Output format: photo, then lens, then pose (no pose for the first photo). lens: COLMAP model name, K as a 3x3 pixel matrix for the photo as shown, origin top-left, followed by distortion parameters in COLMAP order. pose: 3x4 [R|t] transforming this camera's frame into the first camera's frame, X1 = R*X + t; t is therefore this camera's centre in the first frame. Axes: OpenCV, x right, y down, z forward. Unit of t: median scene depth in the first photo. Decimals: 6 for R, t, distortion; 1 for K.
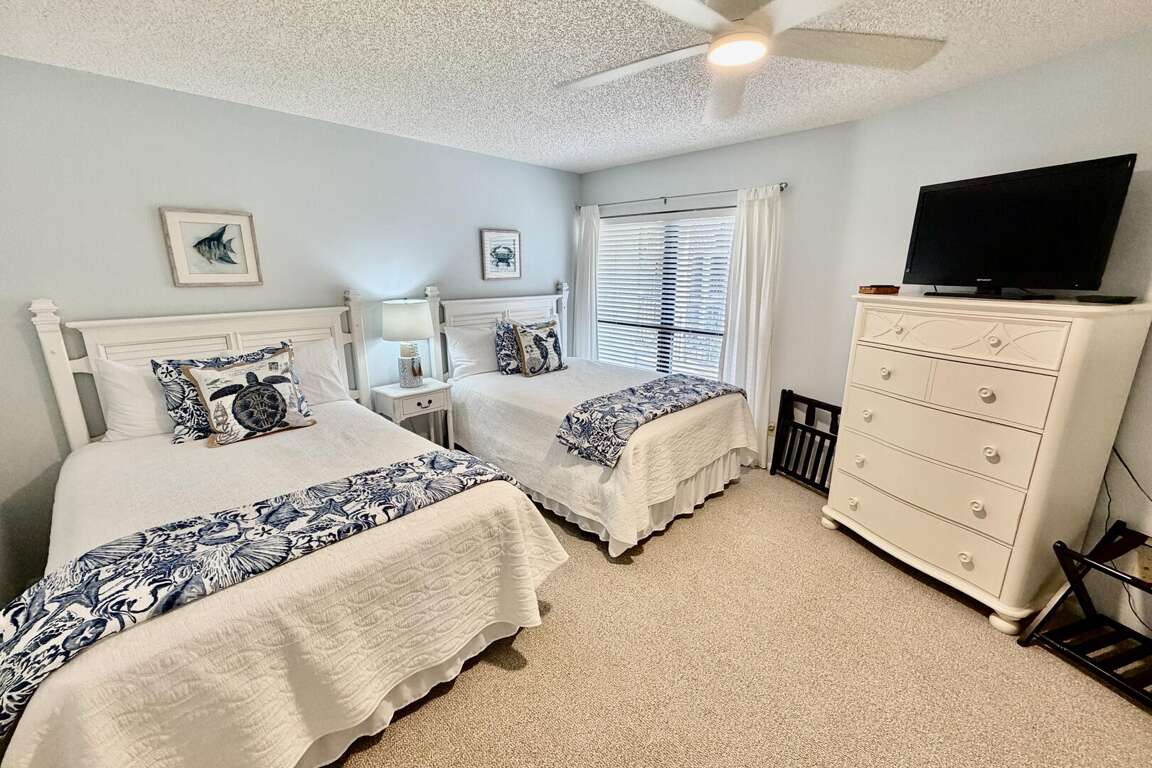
lens RADIAL K [[465.0, 0, 576.9], [0, 465.0, 385.3], [0, 0, 1]] dist [-0.000704, 0.001844]
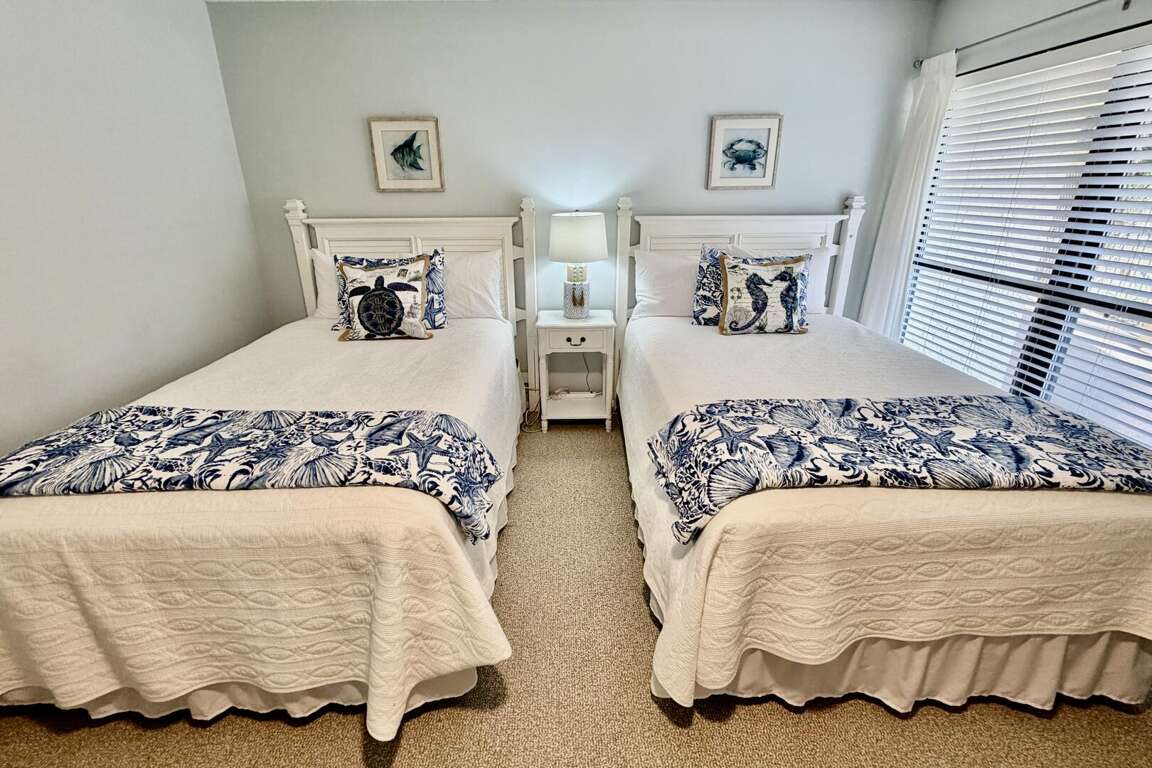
lens RADIAL K [[465.0, 0, 578.1], [0, 465.0, 333.2], [0, 0, 1]] dist [-0.000704, 0.001844]
pose [[0.700549, 0.209498, -0.682160, 0.279169], [-0.169154, 0.977442, 0.126468, -0.092928], [0.693266, 0.026793, 0.720183, 0.489937]]
